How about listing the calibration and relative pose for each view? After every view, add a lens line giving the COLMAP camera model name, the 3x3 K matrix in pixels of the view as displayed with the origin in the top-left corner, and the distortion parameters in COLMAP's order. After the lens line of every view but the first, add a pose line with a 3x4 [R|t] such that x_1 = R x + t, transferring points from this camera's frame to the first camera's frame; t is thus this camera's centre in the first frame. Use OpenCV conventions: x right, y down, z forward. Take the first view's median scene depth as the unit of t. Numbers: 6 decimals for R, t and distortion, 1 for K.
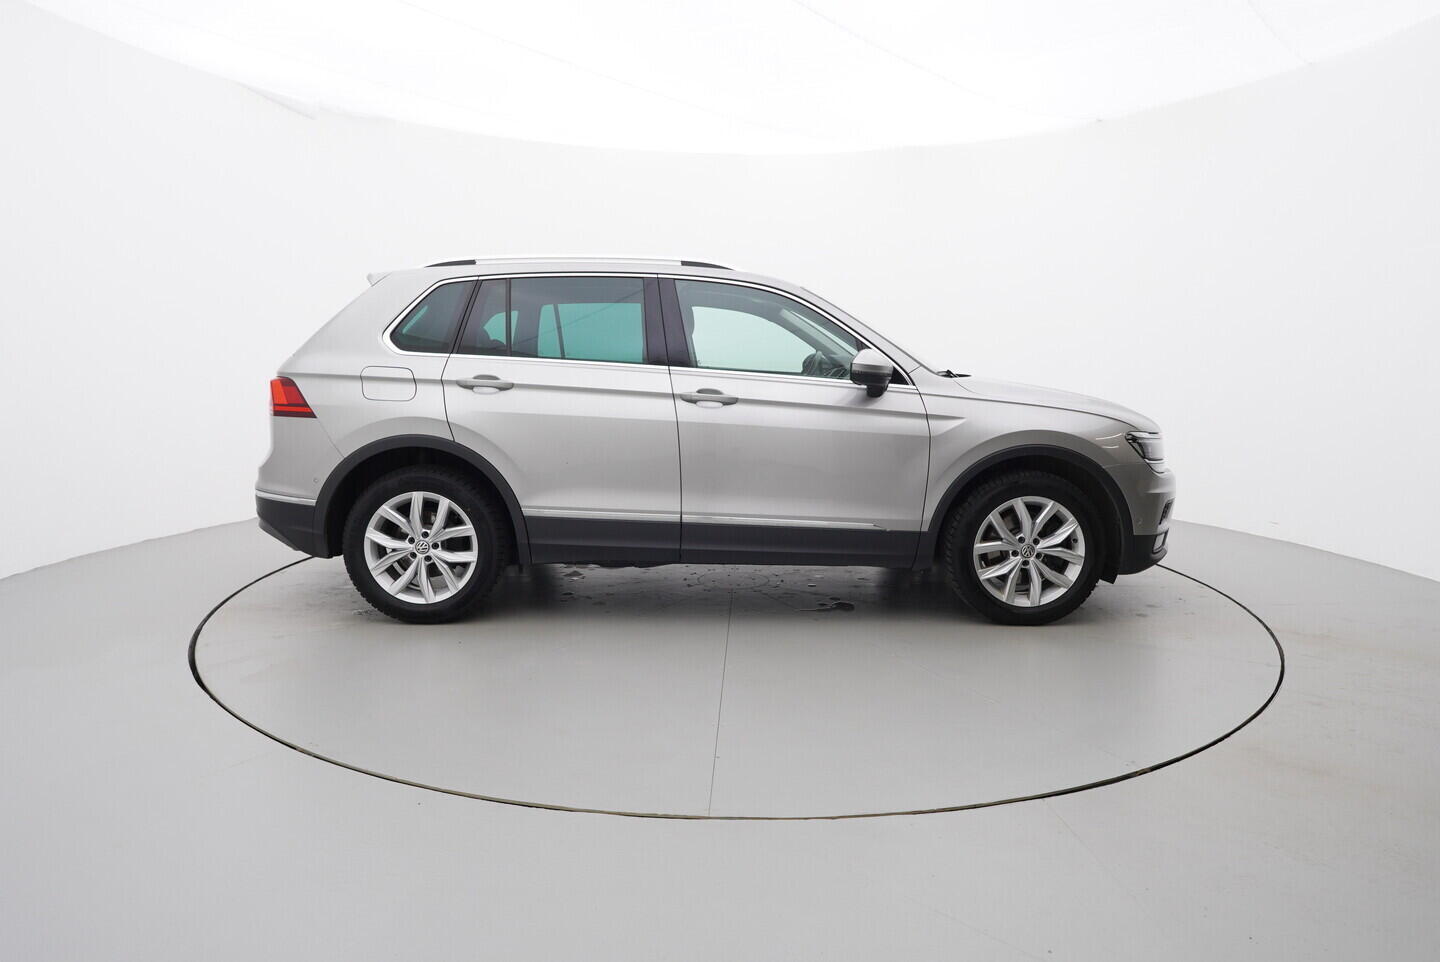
lens RADIAL K [[894.8, 0, 719.1], [0, 894.8, 489.9], [0, 0, 1]] dist [-0.000806, 0.000163]
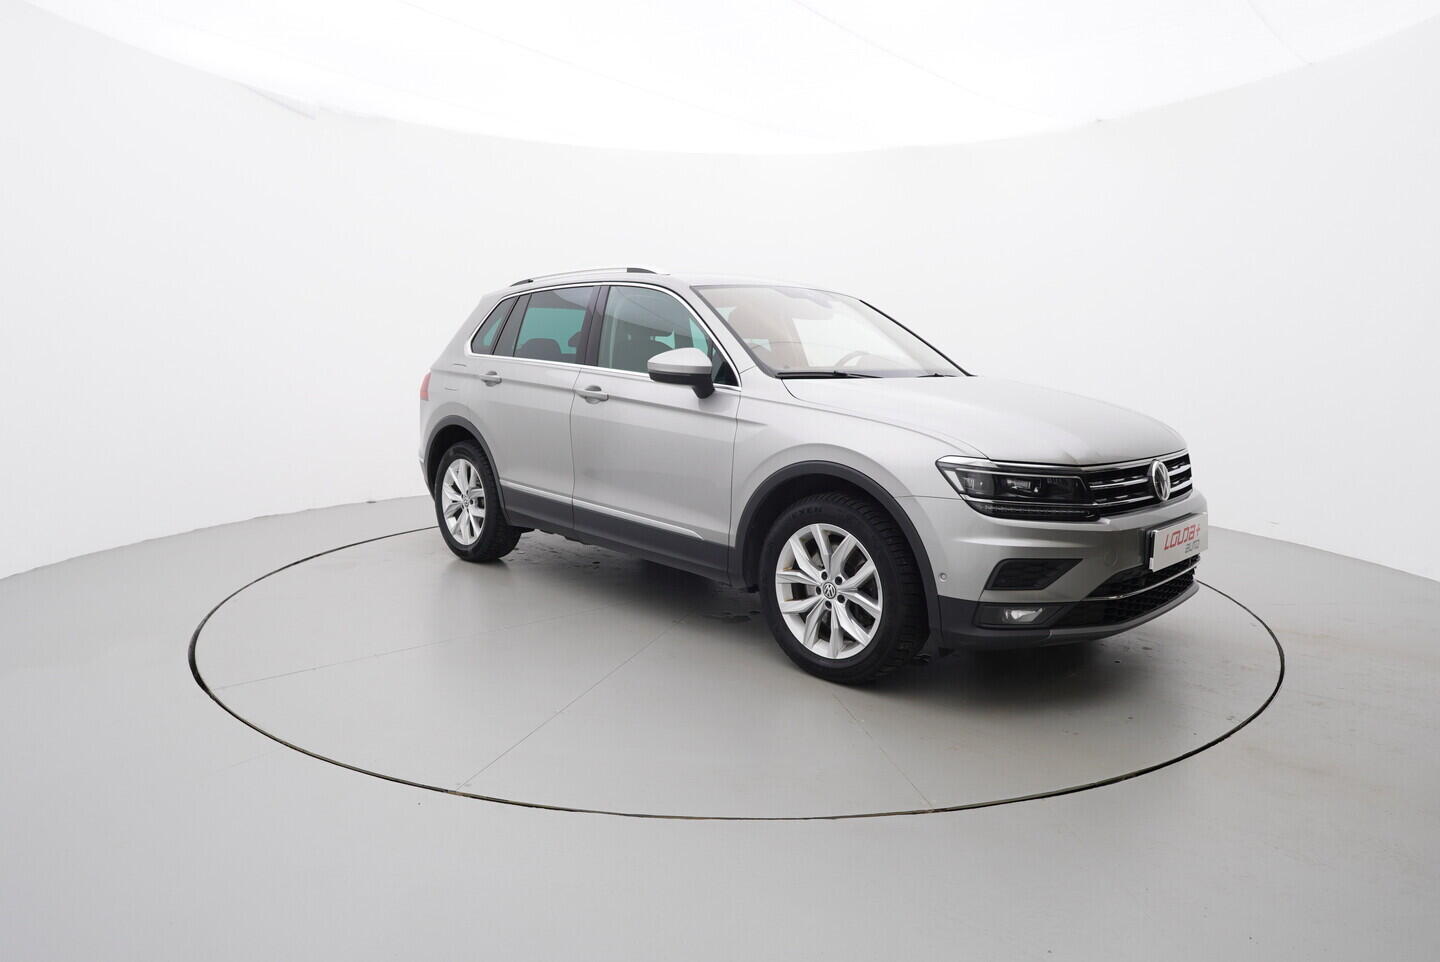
lens RADIAL K [[894.8, 0, 719.1], [0, 894.8, 489.9], [0, 0, 1]] dist [-0.000806, 0.000163]
pose [[0.690594, 0.103989, -0.715728, 0.864559], [-0.108806, 0.993285, 0.039331, -0.045615], [0.715011, 0.050714, 0.697271, 0.349835]]
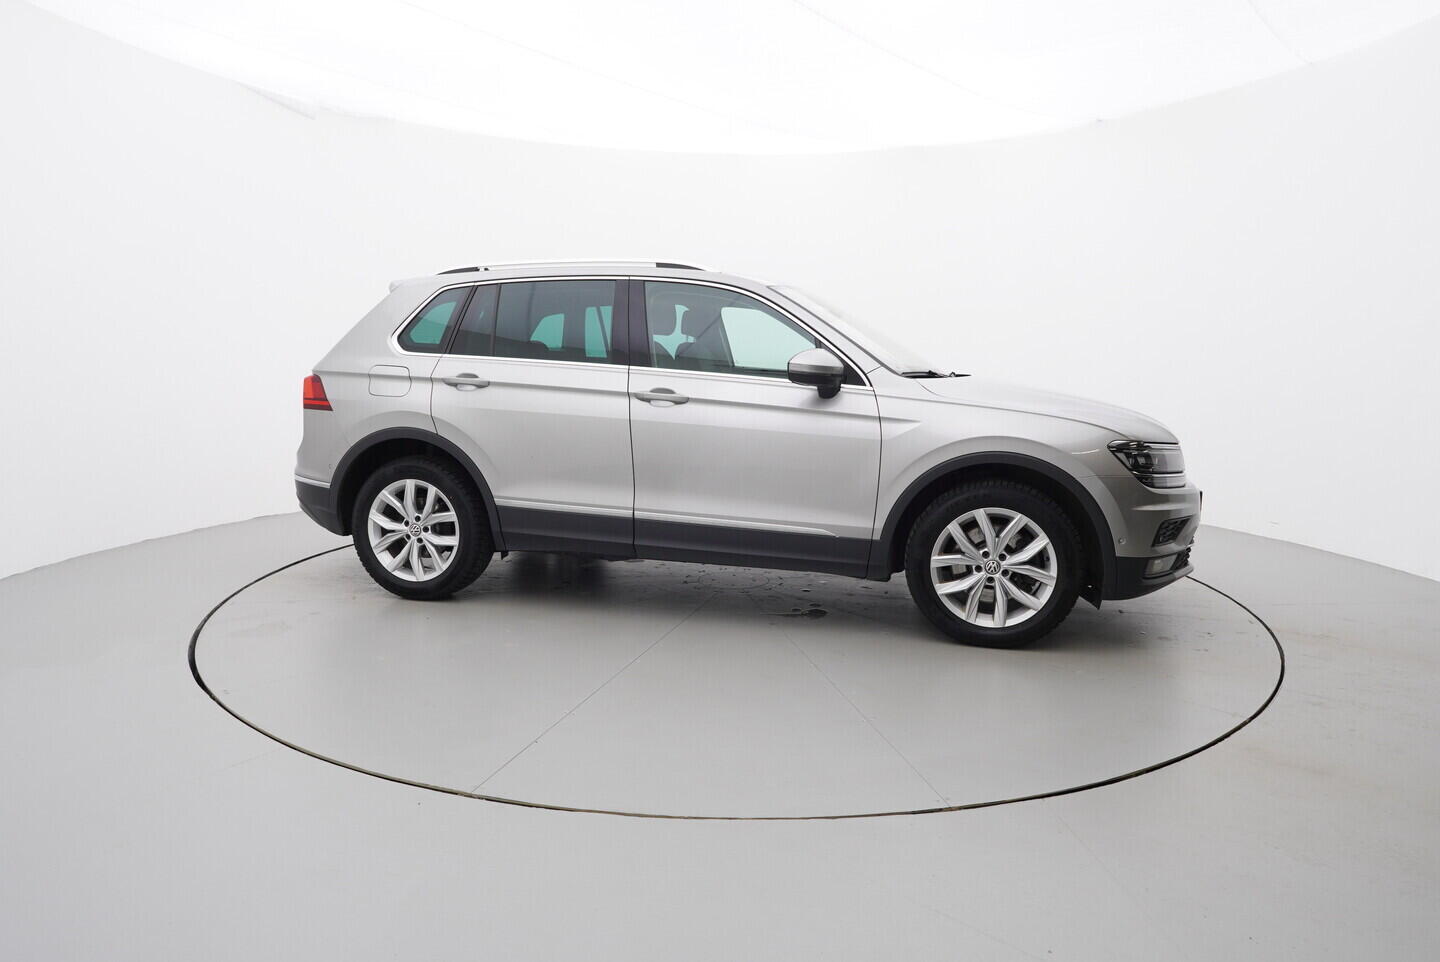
lens RADIAL K [[894.8, 0, 719.1], [0, 894.8, 489.9], [0, 0, 1]] dist [-0.000806, 0.000163]
pose [[0.964866, 0.038490, -0.259908, 0.312654], [-0.038710, 0.999241, 0.004273, -0.004214], [0.259875, 0.005938, 0.965624, 0.035562]]
